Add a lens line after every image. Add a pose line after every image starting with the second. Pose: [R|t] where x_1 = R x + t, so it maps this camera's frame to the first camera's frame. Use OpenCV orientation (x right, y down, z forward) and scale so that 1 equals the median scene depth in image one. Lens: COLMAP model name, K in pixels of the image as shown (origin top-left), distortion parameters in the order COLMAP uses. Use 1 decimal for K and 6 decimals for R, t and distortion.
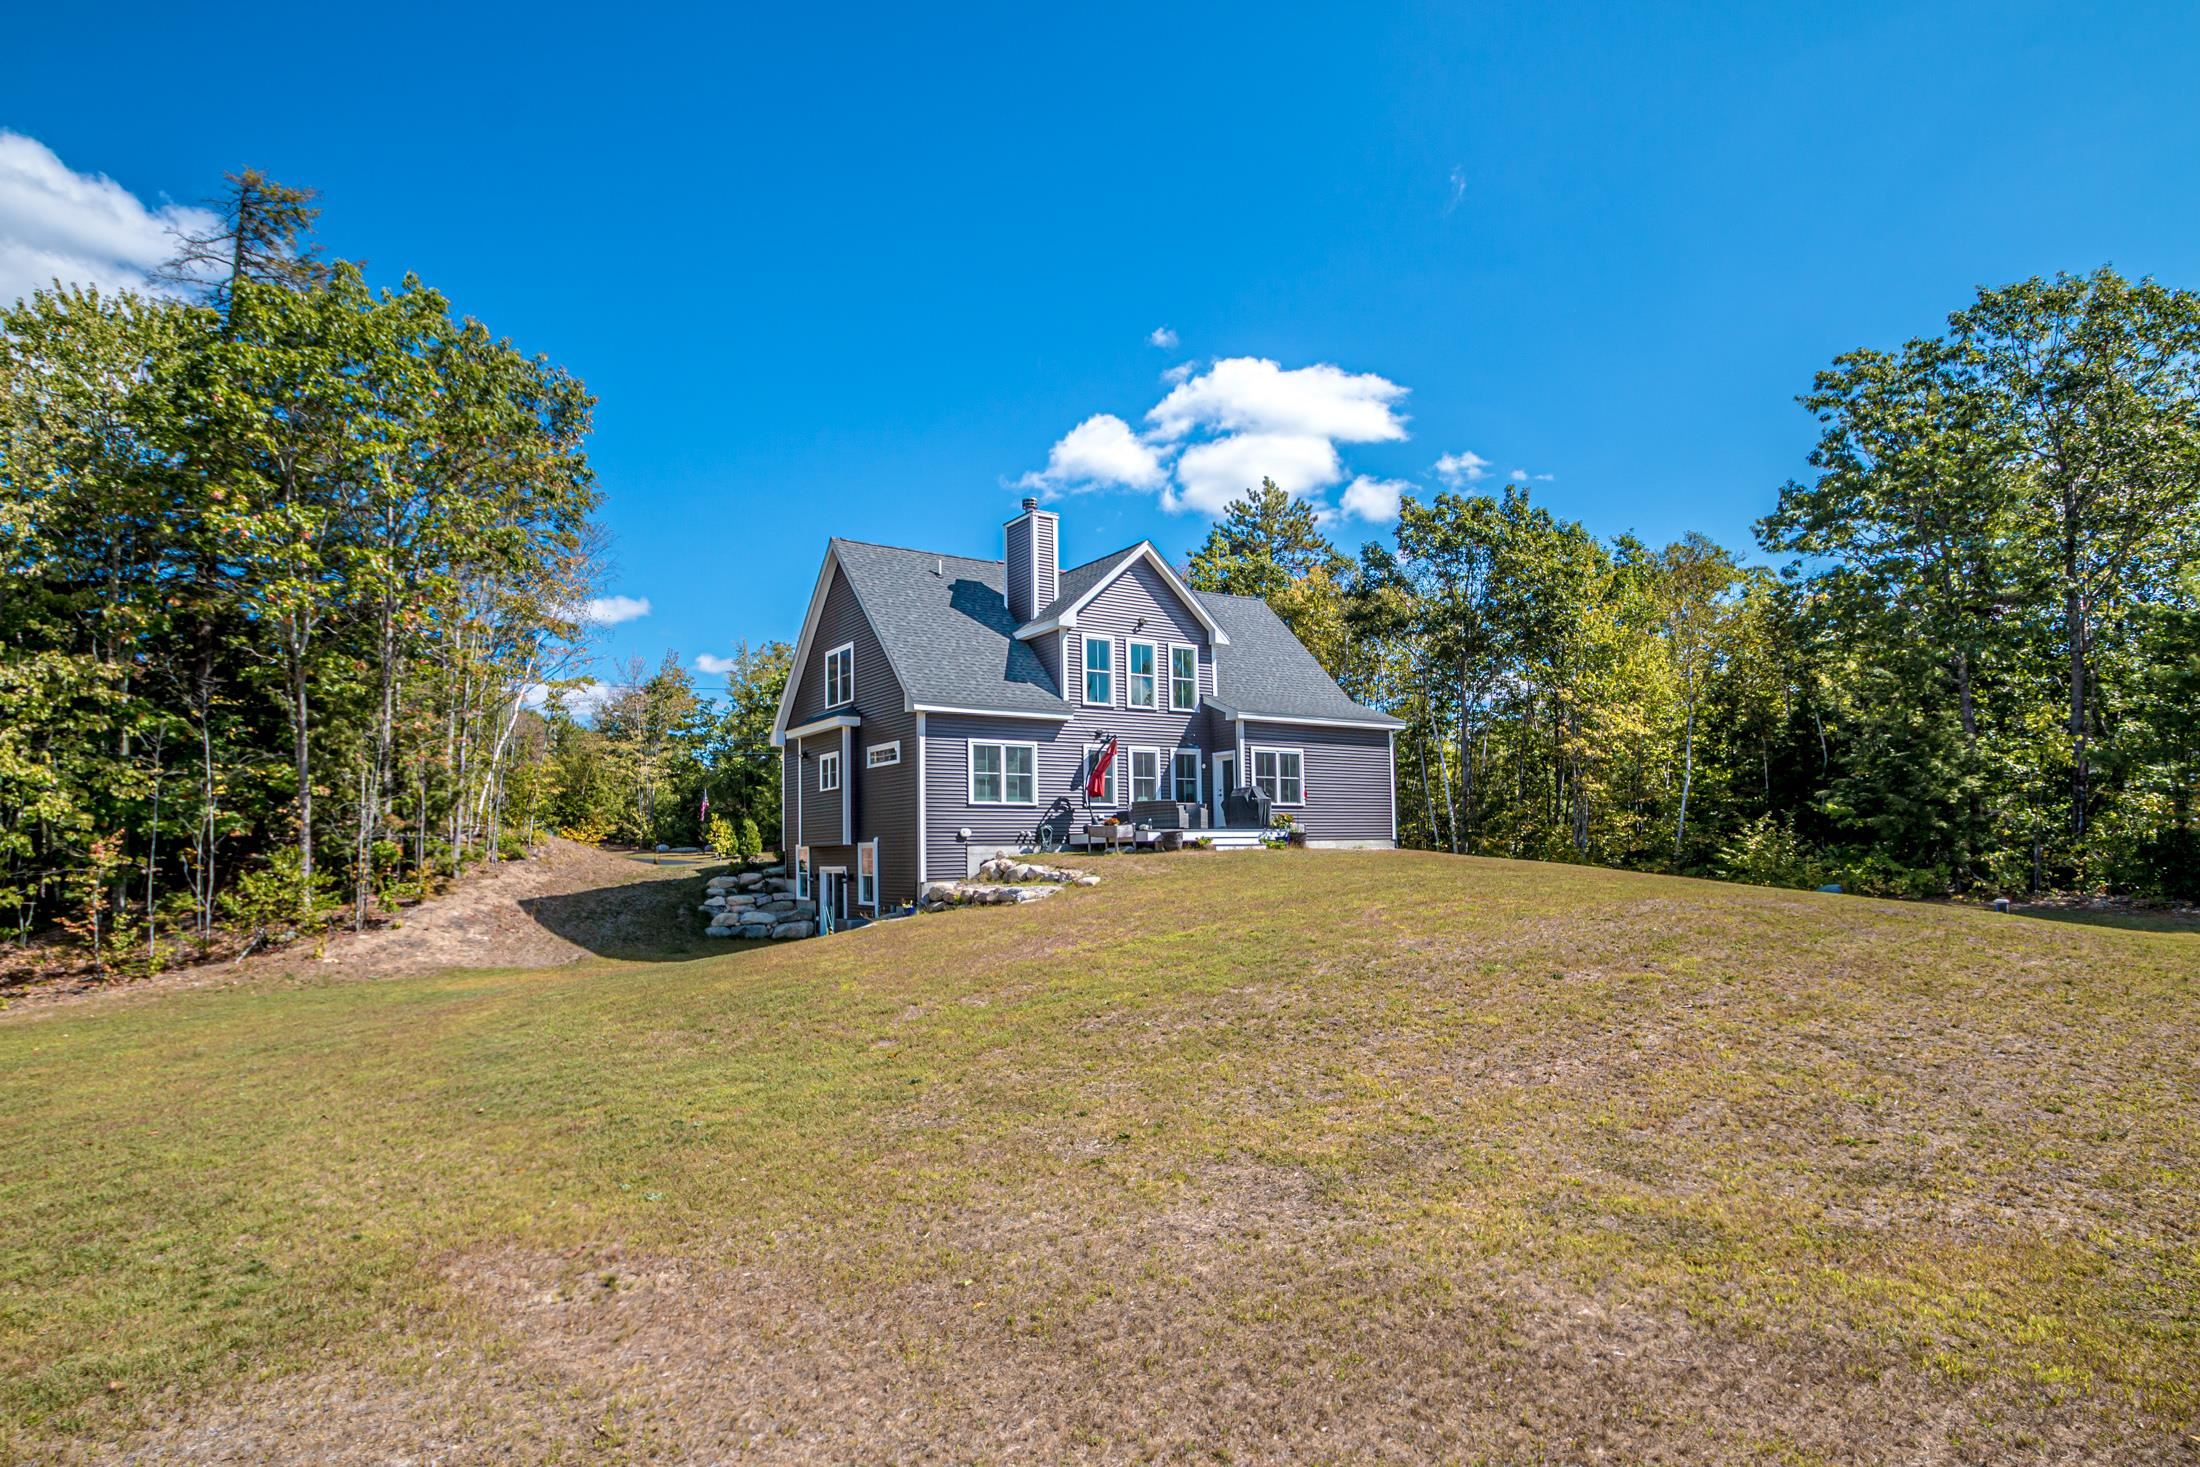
lens RADIAL K [[1175.4, 0, 1100.0], [0, 1175.4, 733.5], [0, 0, 1]] dist [-0.001406, -0.000215]
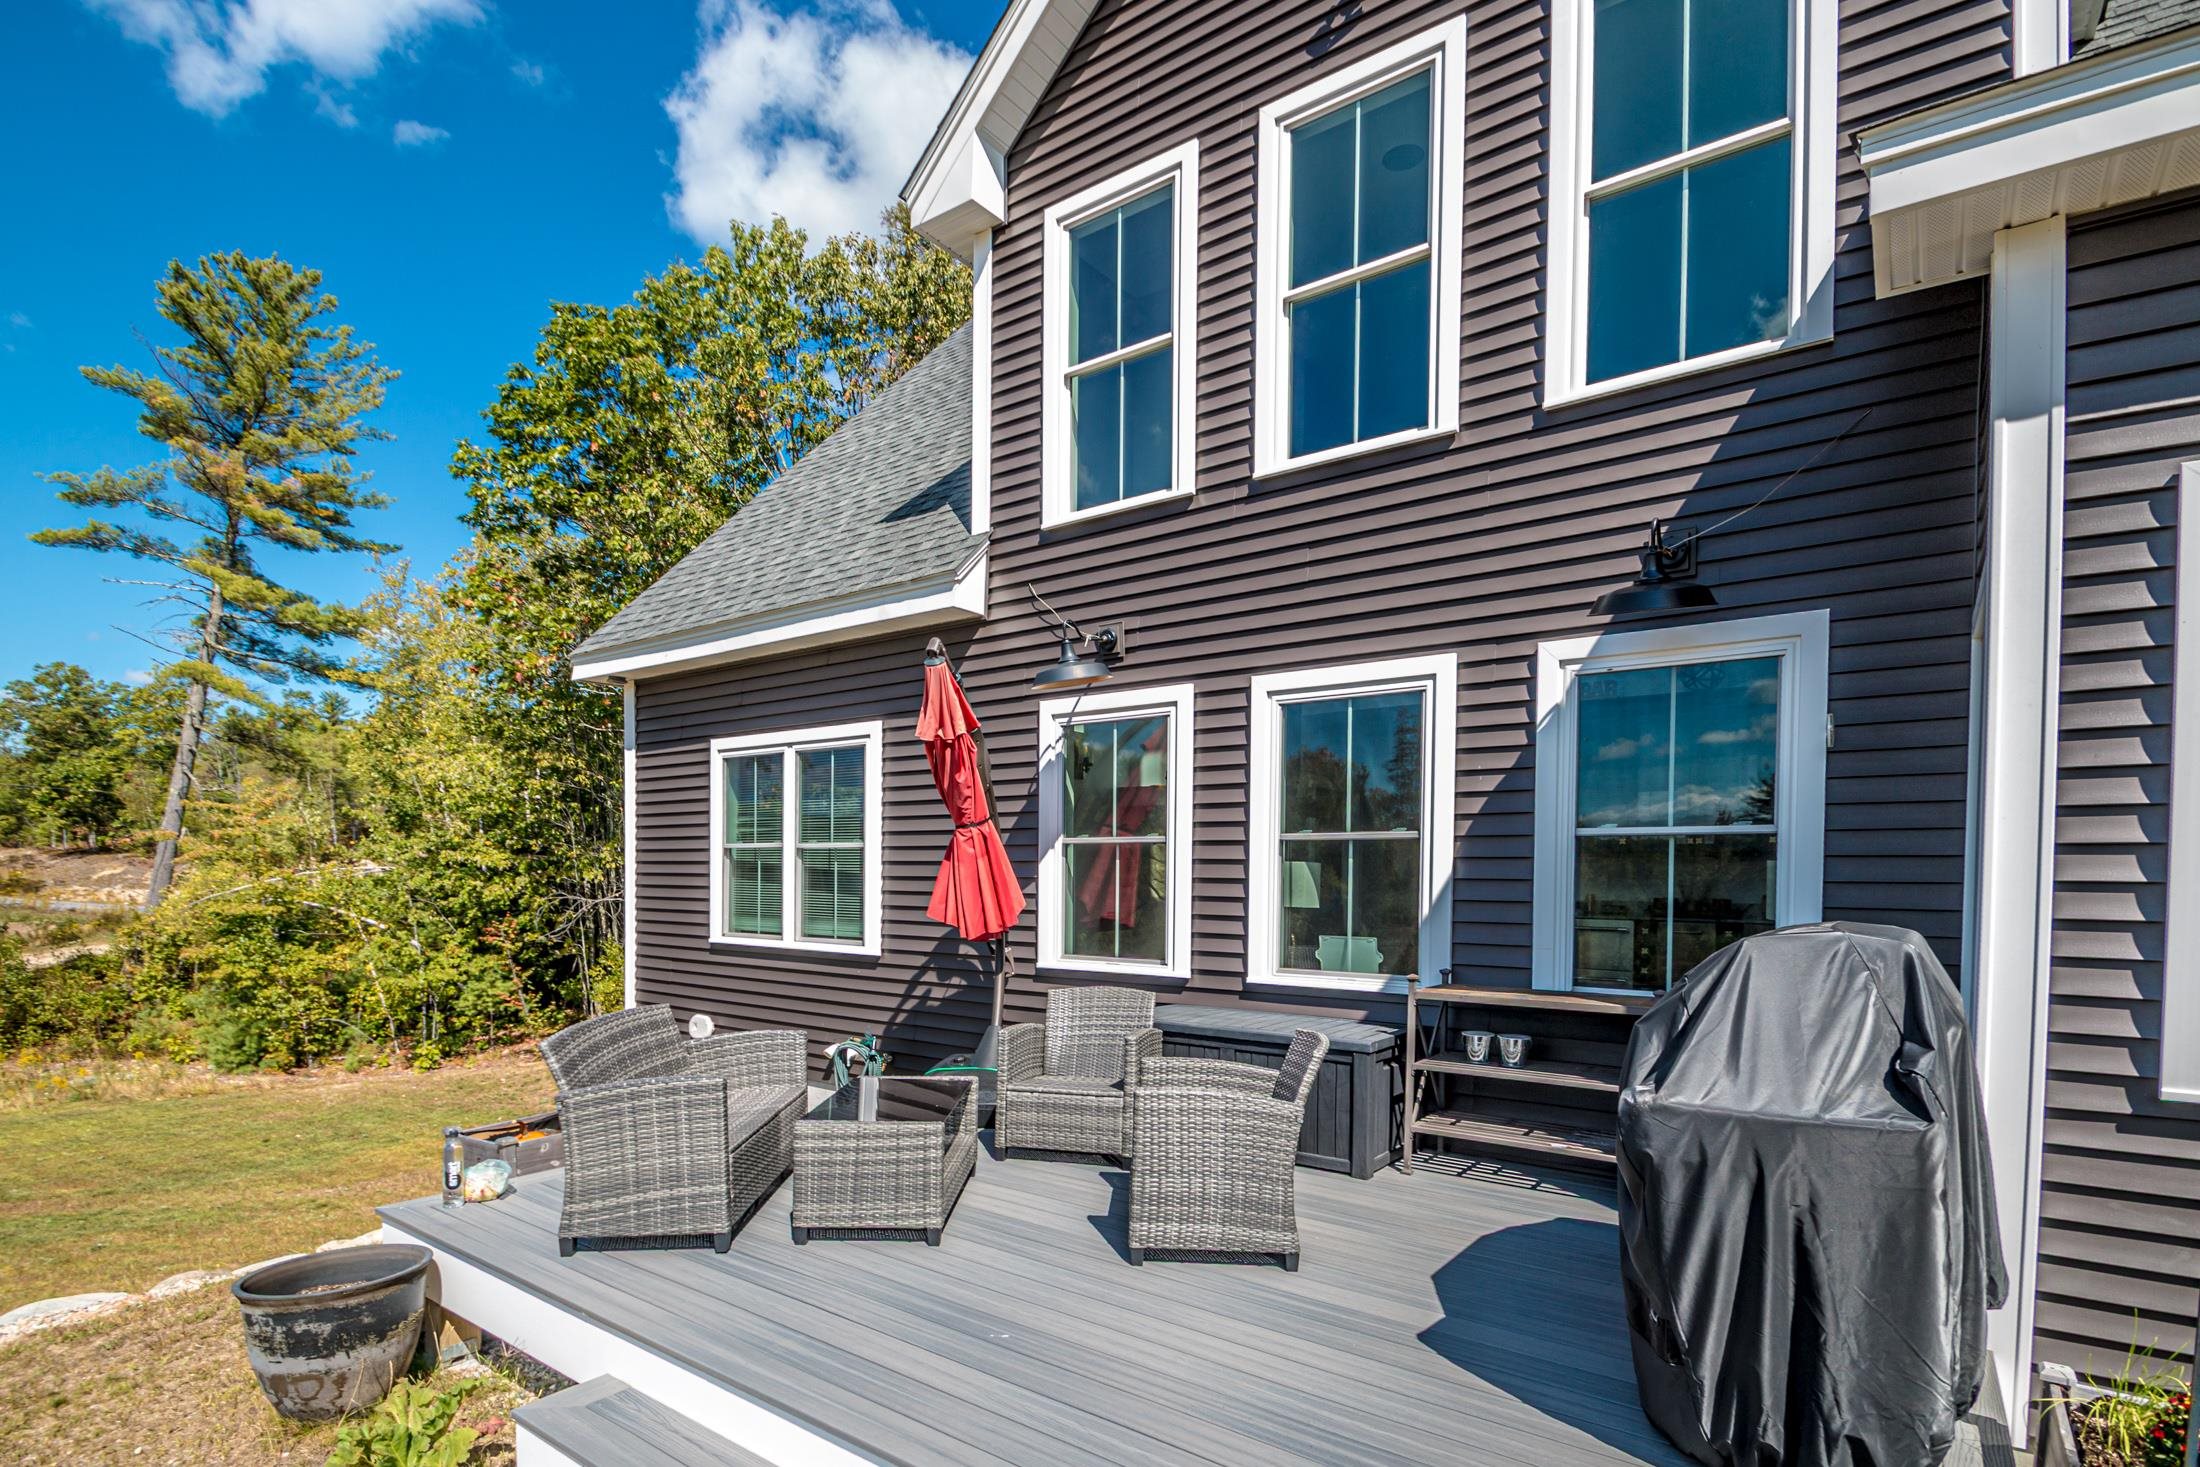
lens RADIAL K [[1063.2, 0, 1101.1], [0, 1063.2, 906.4], [0, 0, 1]] dist [-0.019607, -0.000232]
pose [[0.327764, 0.048532, -0.943512, 0.180864], [0.079941, 0.993673, 0.078882, 0.032082], [0.941372, -0.101281, 0.321810, 0.897921]]
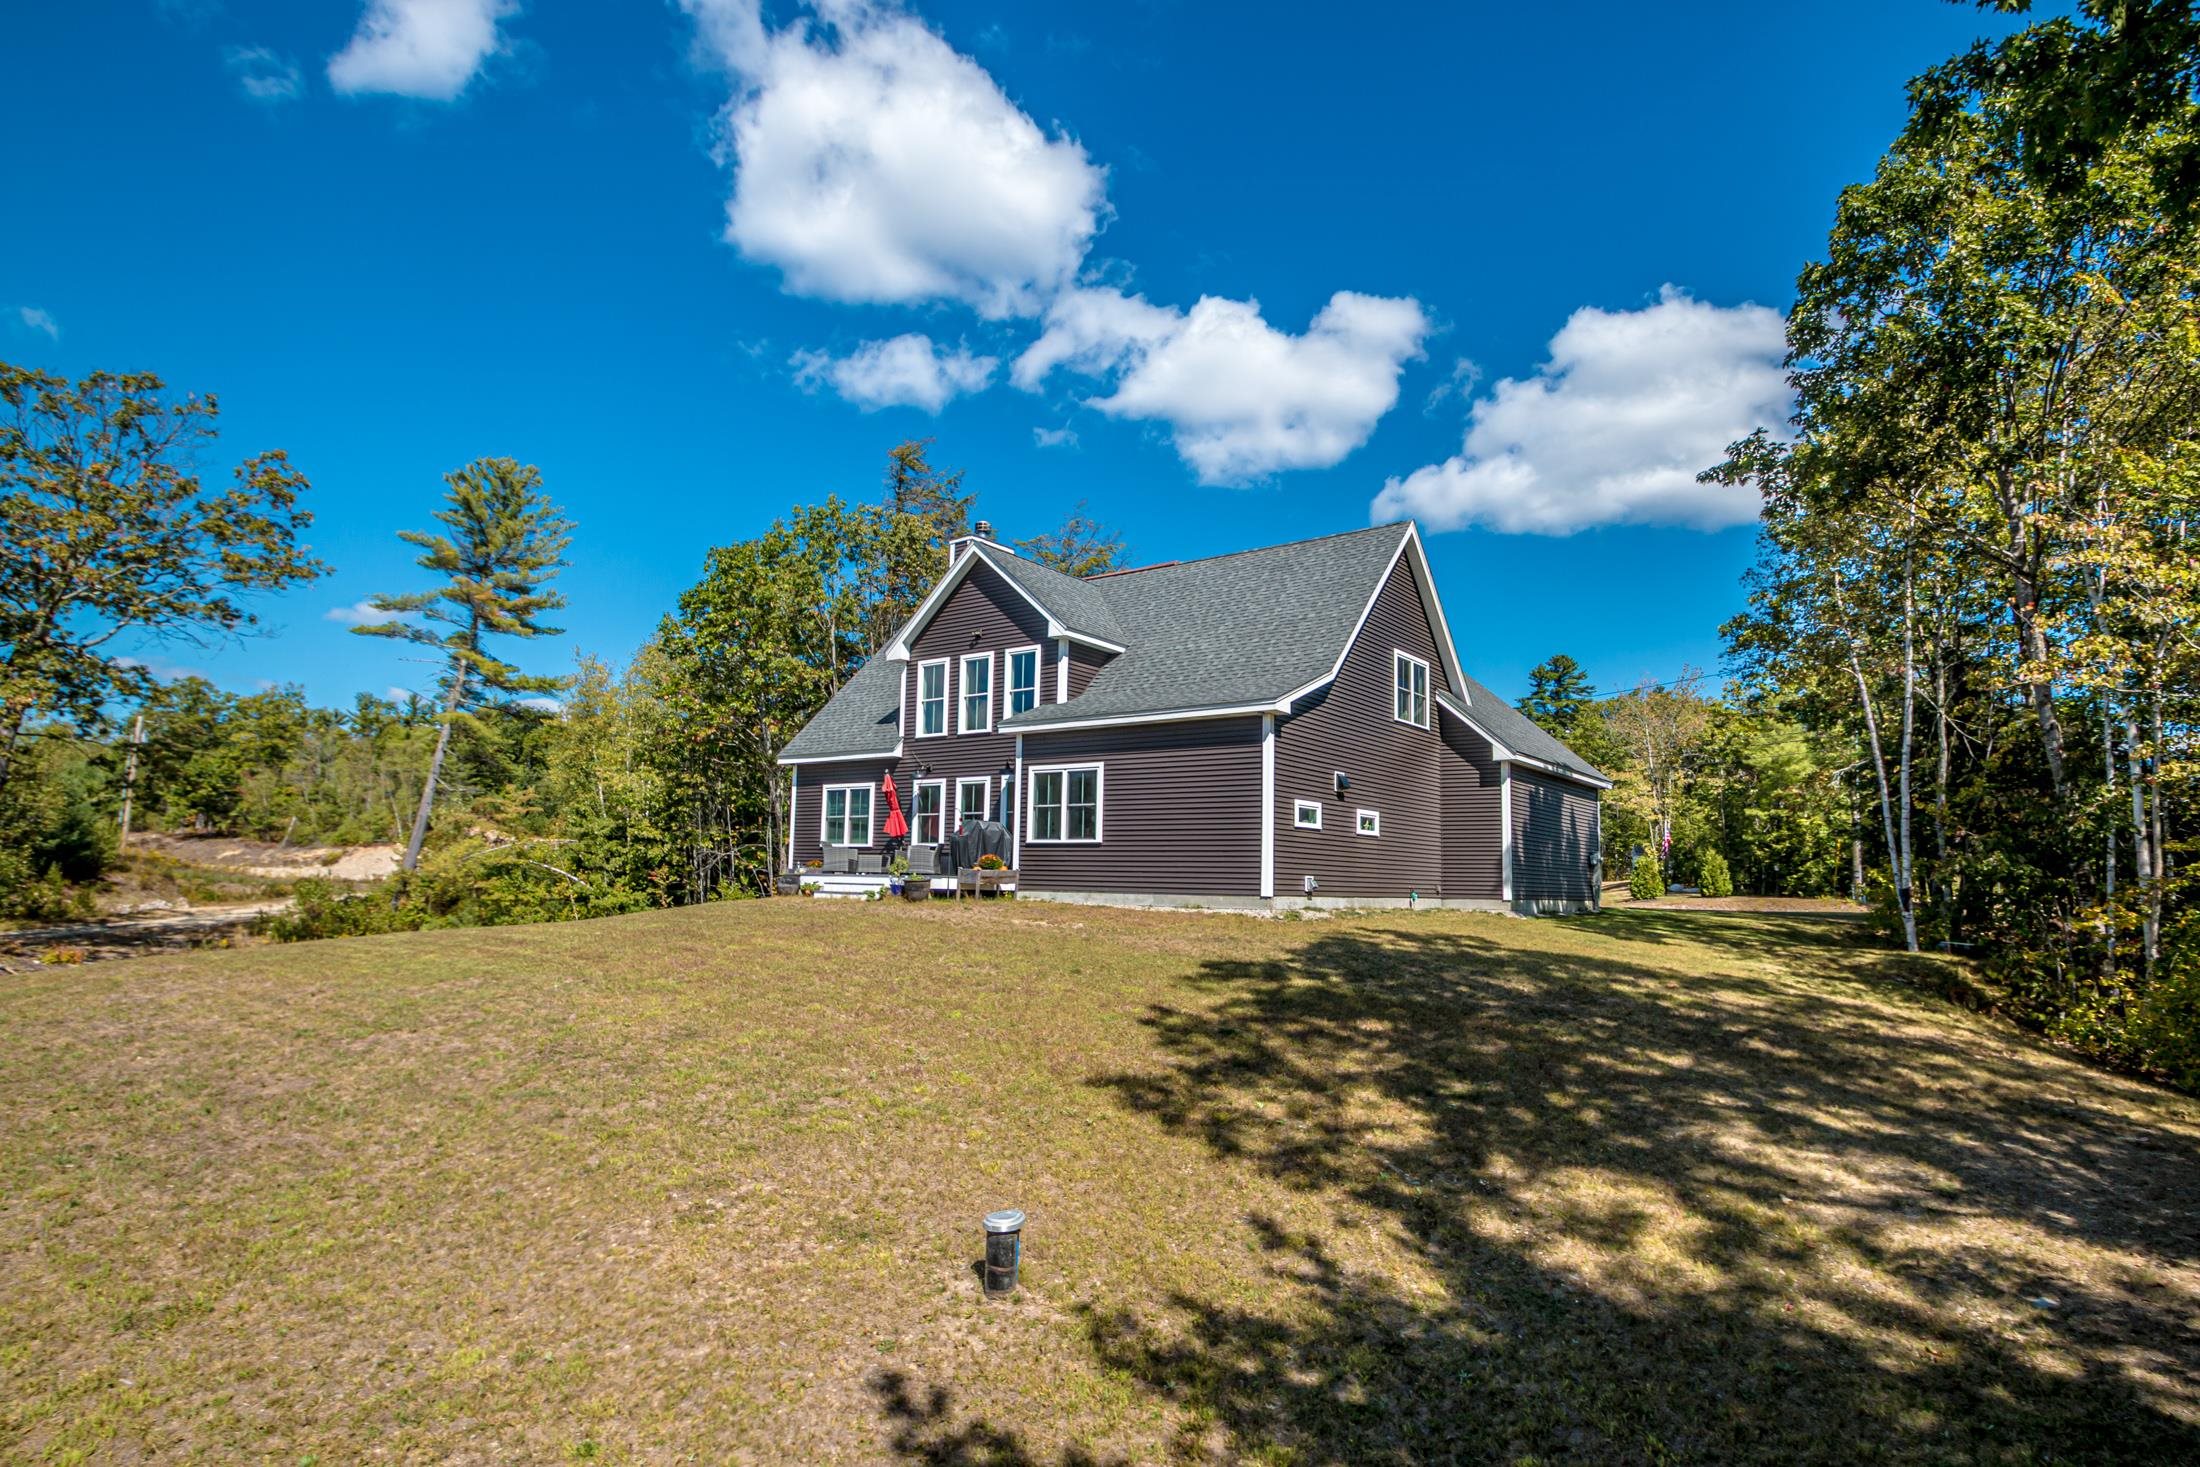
lens RADIAL K [[1175.4, 0, 1100.0], [0, 1175.4, 733.5], [0, 0, 1]] dist [-0.001406, -0.000215]
pose [[0.307879, -0.096392, -0.946530, 0.880814], [0.071241, 0.994397, -0.078094, 0.053112], [0.948755, -0.043388, 0.313021, 0.811468]]
